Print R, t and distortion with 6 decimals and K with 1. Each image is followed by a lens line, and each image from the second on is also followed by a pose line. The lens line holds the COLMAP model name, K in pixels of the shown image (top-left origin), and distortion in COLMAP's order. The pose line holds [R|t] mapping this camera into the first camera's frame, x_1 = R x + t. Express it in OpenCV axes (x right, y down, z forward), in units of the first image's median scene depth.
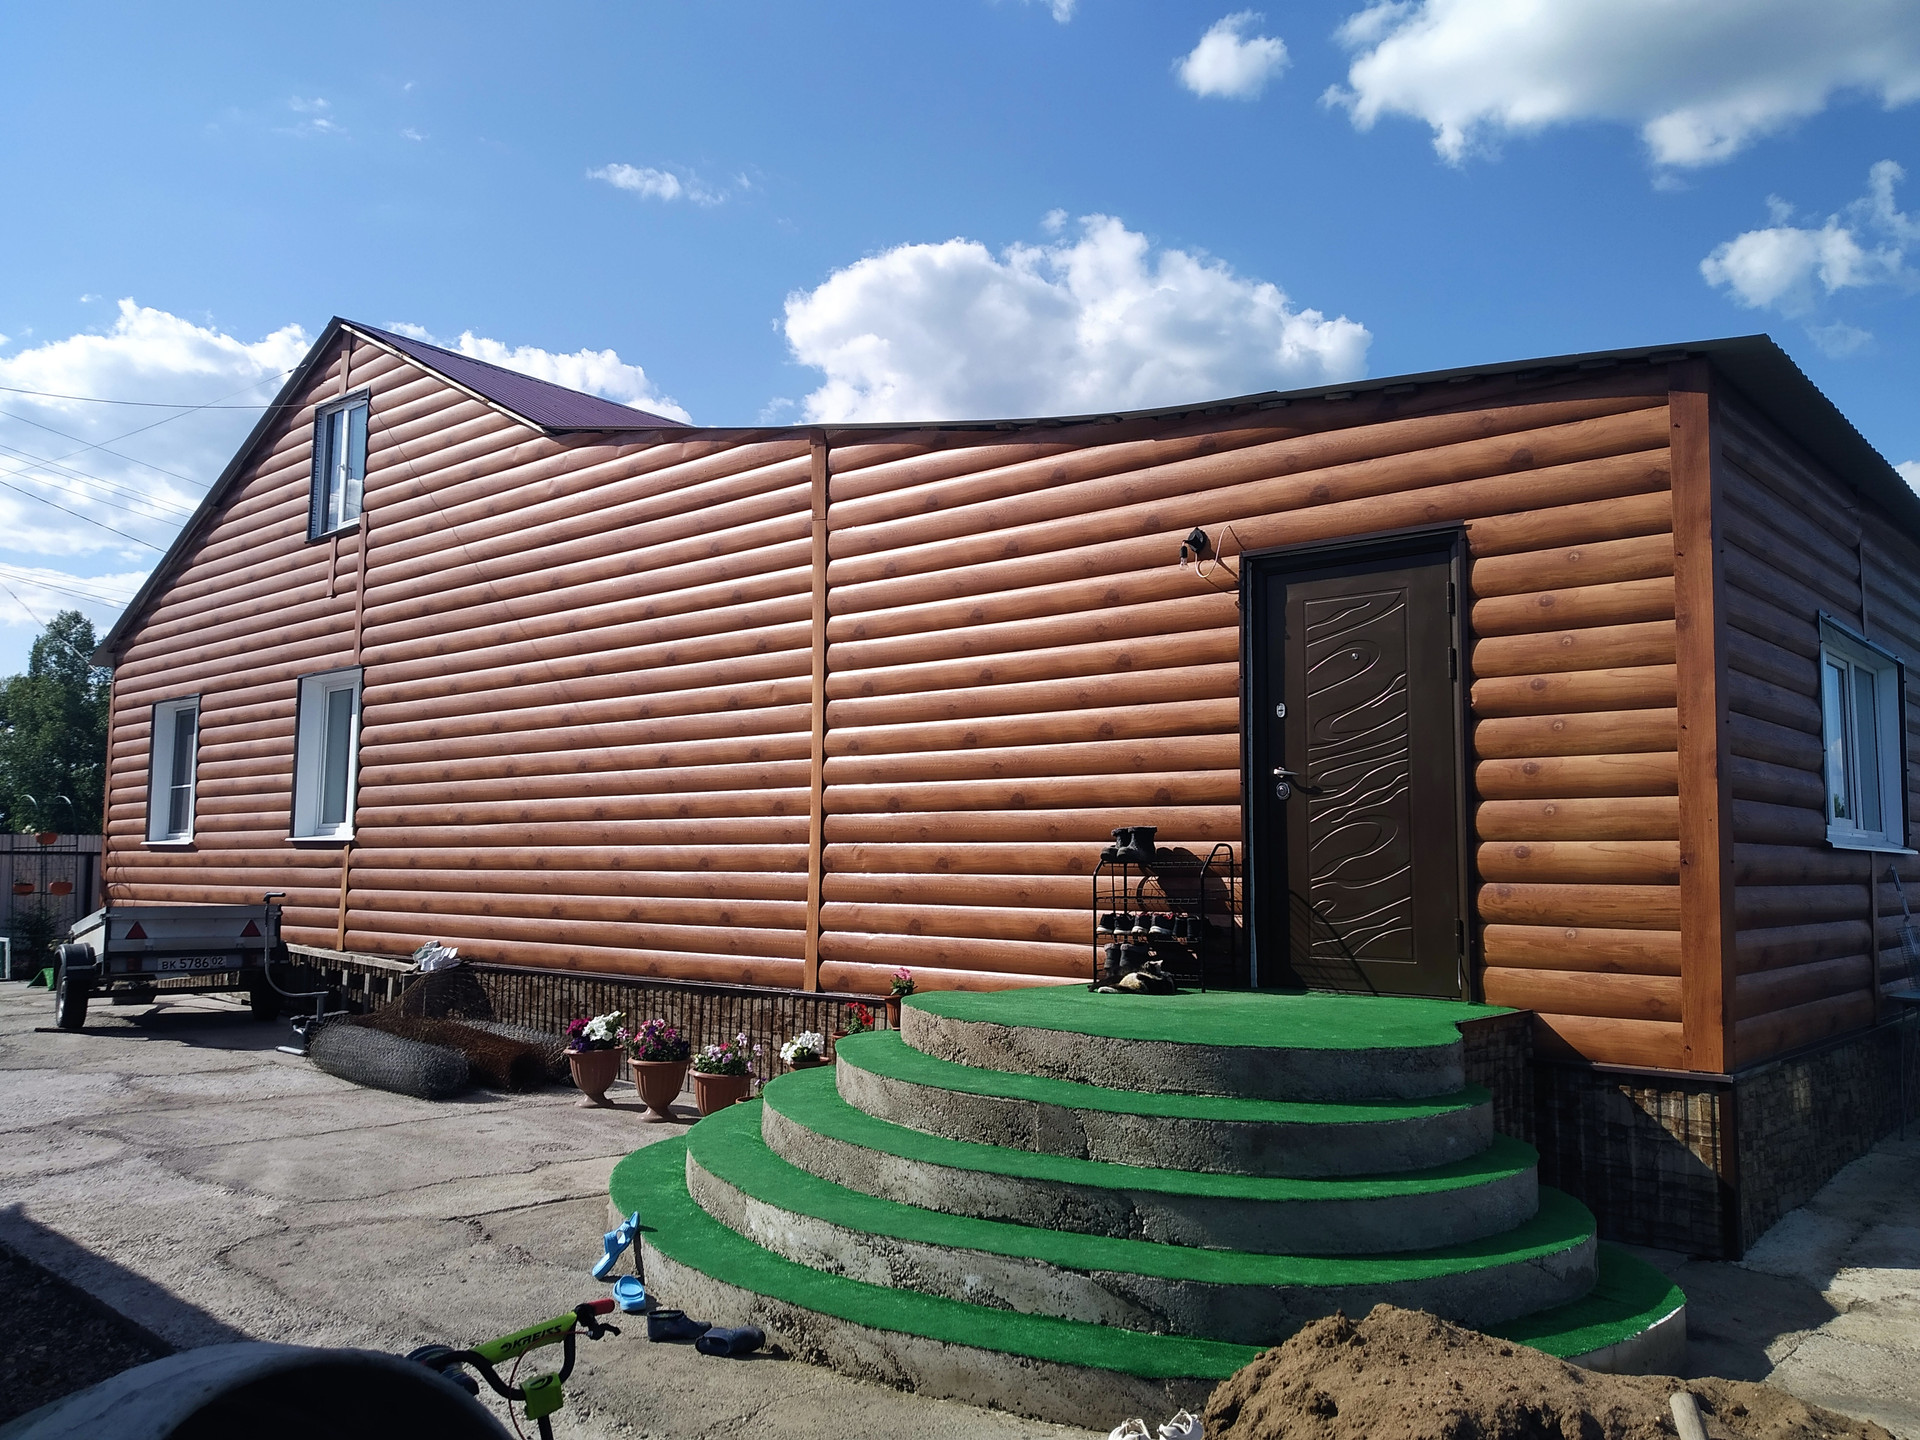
lens RADIAL K [[1491.4, 0, 957.1], [0, 1491.4, 714.4], [0, 0, 1]] dist [0.024428, -0.033939]
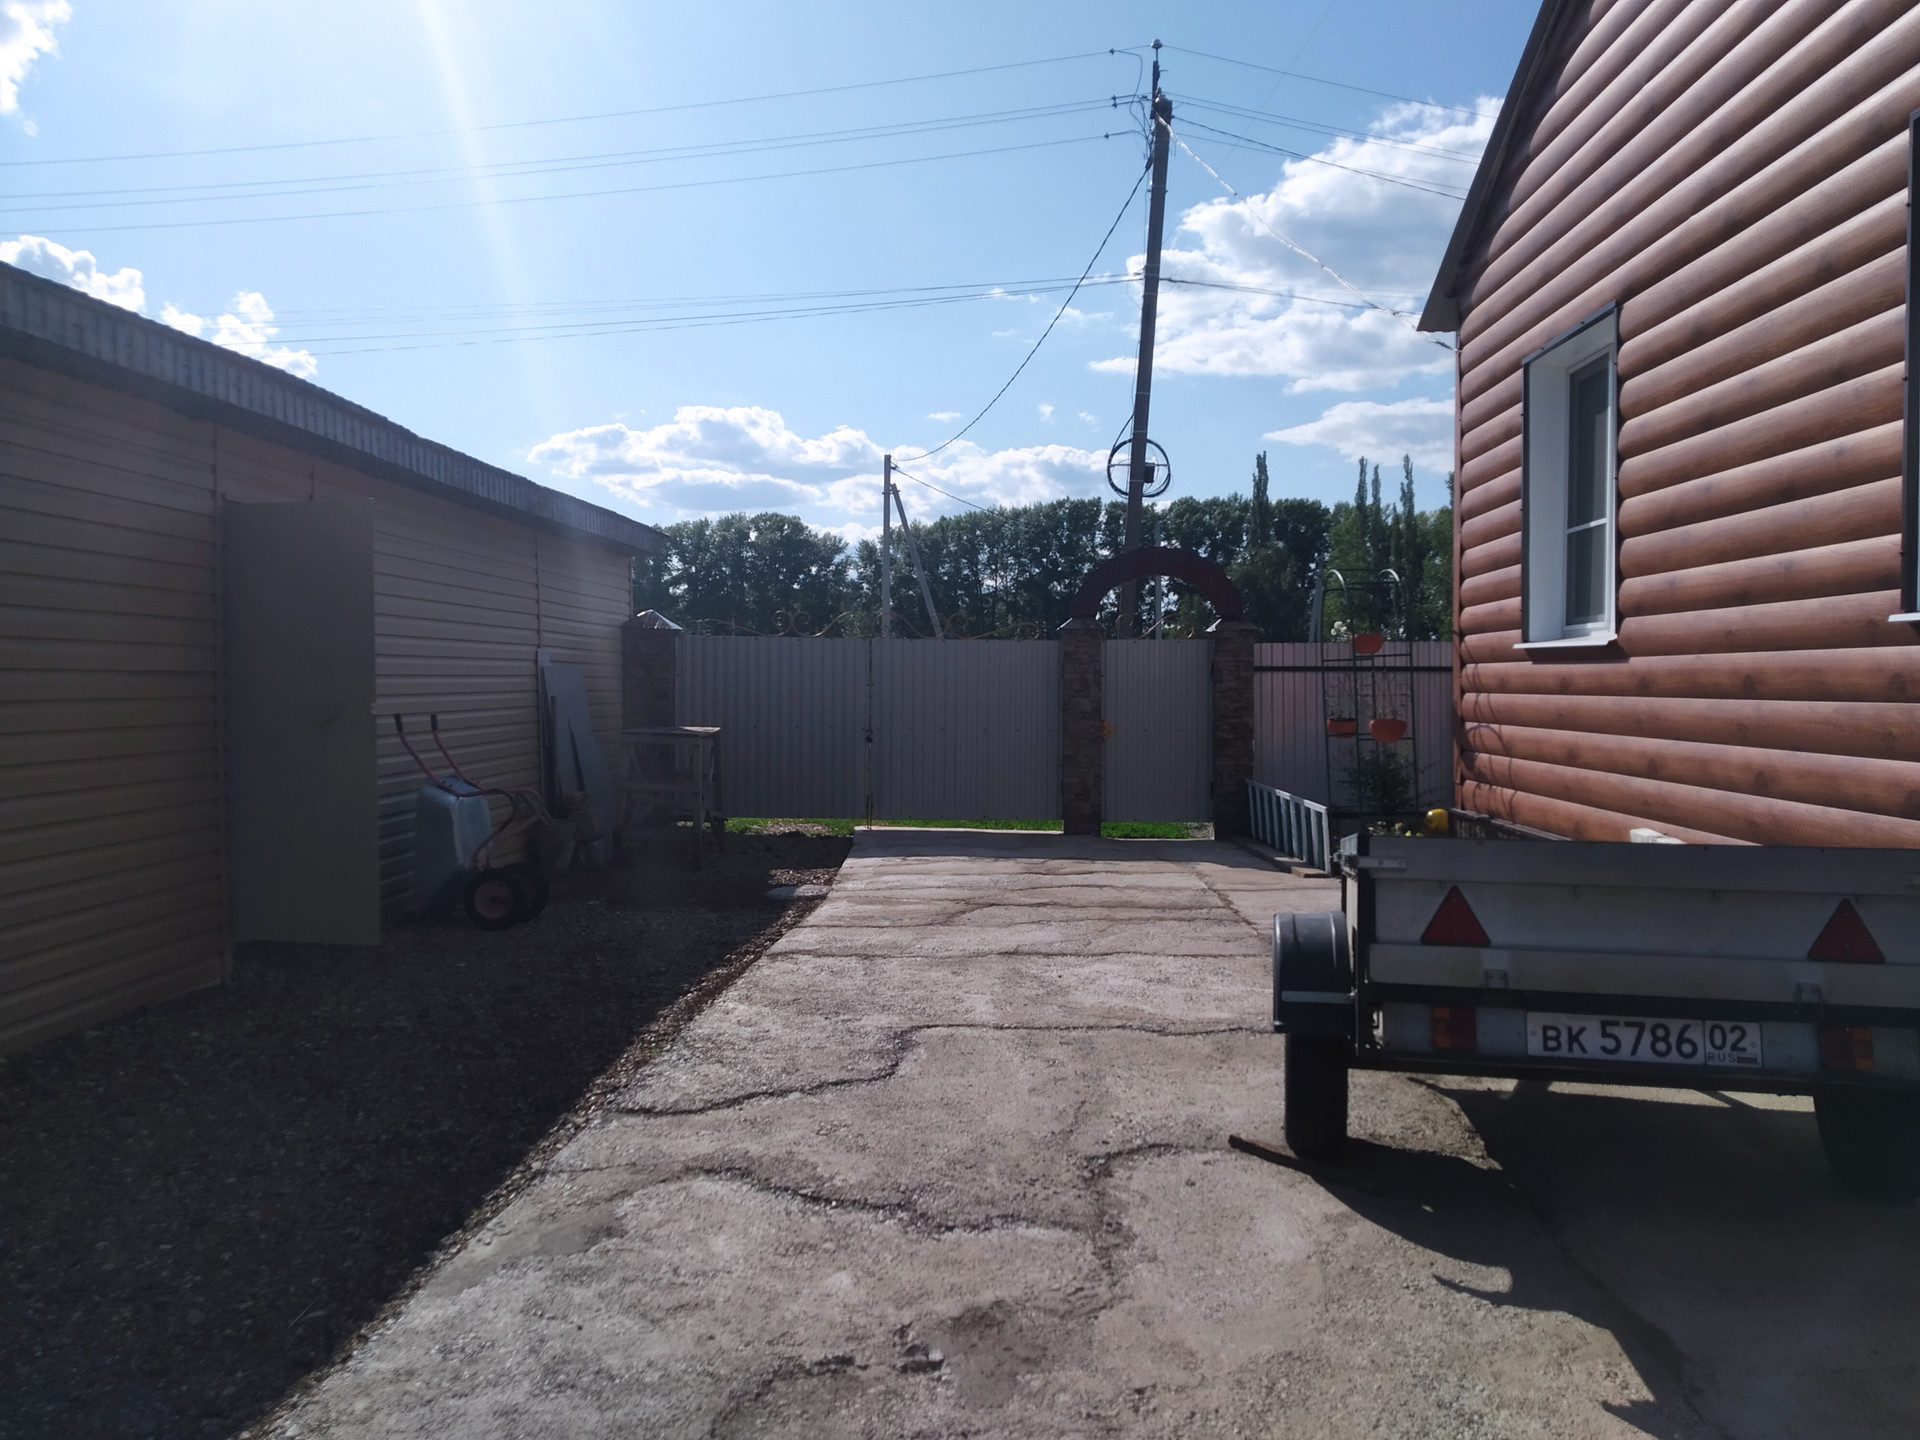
lens RADIAL K [[1491.4, 0, 961.9], [0, 1491.4, 709.9], [0, 0, 1]] dist [0.024428, -0.033939]
pose [[0.638267, 0.010529, -0.769743, -0.285796], [0.081740, 0.993327, 0.081366, 0.052723], [0.765463, -0.114852, 0.633147, 0.555411]]
